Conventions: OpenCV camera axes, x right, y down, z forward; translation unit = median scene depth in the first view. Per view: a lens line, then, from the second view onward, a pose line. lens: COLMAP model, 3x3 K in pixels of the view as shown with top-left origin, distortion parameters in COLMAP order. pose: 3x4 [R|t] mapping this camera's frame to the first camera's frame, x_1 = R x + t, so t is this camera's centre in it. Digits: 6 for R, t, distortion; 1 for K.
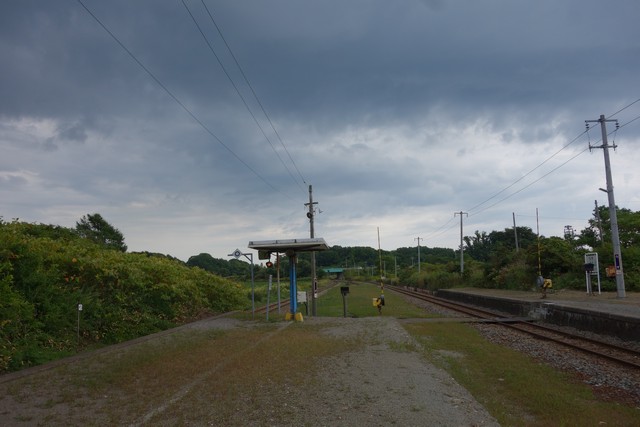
lens RADIAL K [[502.7, 0, 321.2], [0, 502.7, 211.1], [0, 0, 1]] dist [0.000091, -0.004758]
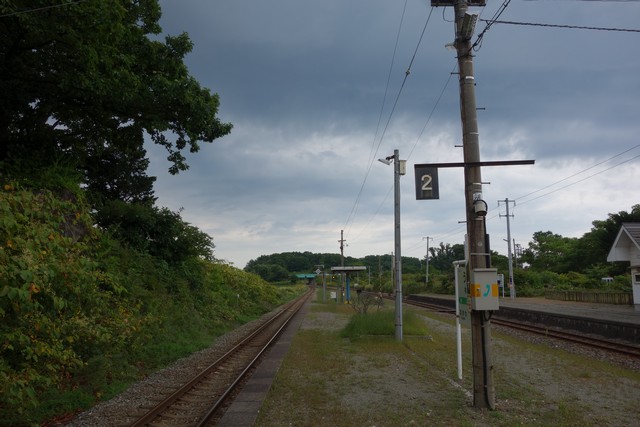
lens RADIAL K [[502.7, 0, 319.9], [0, 502.7, 207.7], [0, 0, 1]] dist [0.000091, -0.004758]
pose [[0.997513, 0.036990, 0.060001, -0.123302], [-0.035981, 0.999194, -0.017799, -0.057375], [-0.060612, 0.015596, 0.998040, -0.432378]]
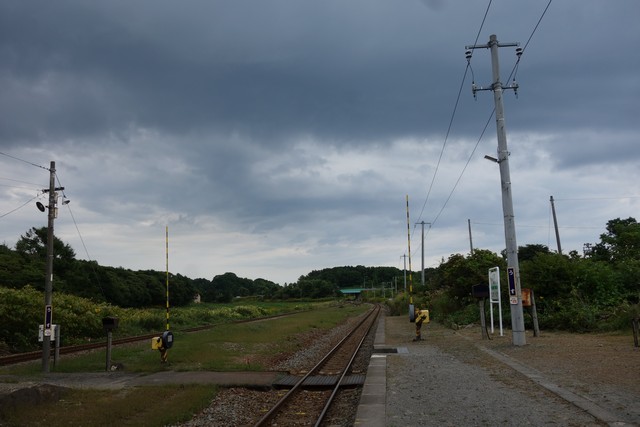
lens RADIAL K [[502.7, 0, 320.9], [0, 502.7, 212.1], [0, 0, 1]] dist [0.000091, -0.004758]
pose [[0.998072, -0.002065, -0.062031, 0.222646], [-0.000284, 0.999284, -0.037823, 0.023691], [0.062064, 0.037768, 0.997357, 0.226298]]
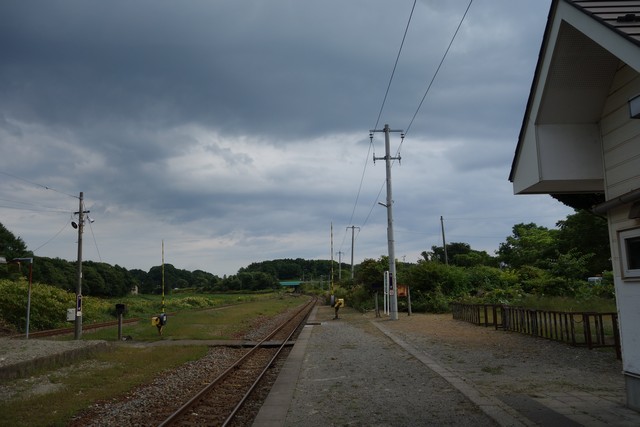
lens RADIAL K [[502.7, 0, 319.1], [0, 502.7, 211.1], [0, 0, 1]] dist [0.000091, -0.004758]
pose [[0.998415, 0.021520, 0.052008, 0.220493], [-0.020195, 0.999461, -0.025876, -0.001358], [-0.052537, 0.024784, 0.998311, 0.040031]]
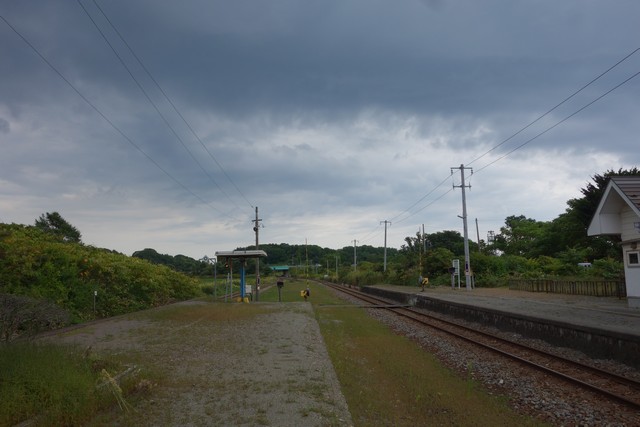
lens RADIAL K [[502.7, 0, 319.7], [0, 502.7, 205.6], [0, 0, 1]] dist [0.000091, -0.004758]
pose [[0.994794, 0.025704, 0.098607, 0.008466], [-0.025116, 0.999659, -0.007198, -0.029893], [-0.098758, 0.004684, 0.995100, -0.224322]]
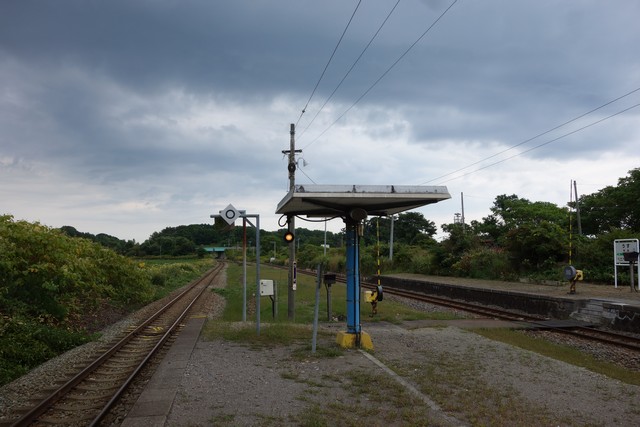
lens RADIAL K [[502.7, 0, 321.1], [0, 502.7, 212.9], [0, 0, 1]] dist [0.000091, -0.004758]
pose [[0.970207, 0.048489, 0.237378, -0.084192], [-0.058453, 0.997672, 0.035112, 0.025313], [-0.235122, -0.047942, 0.970783, 0.201234]]
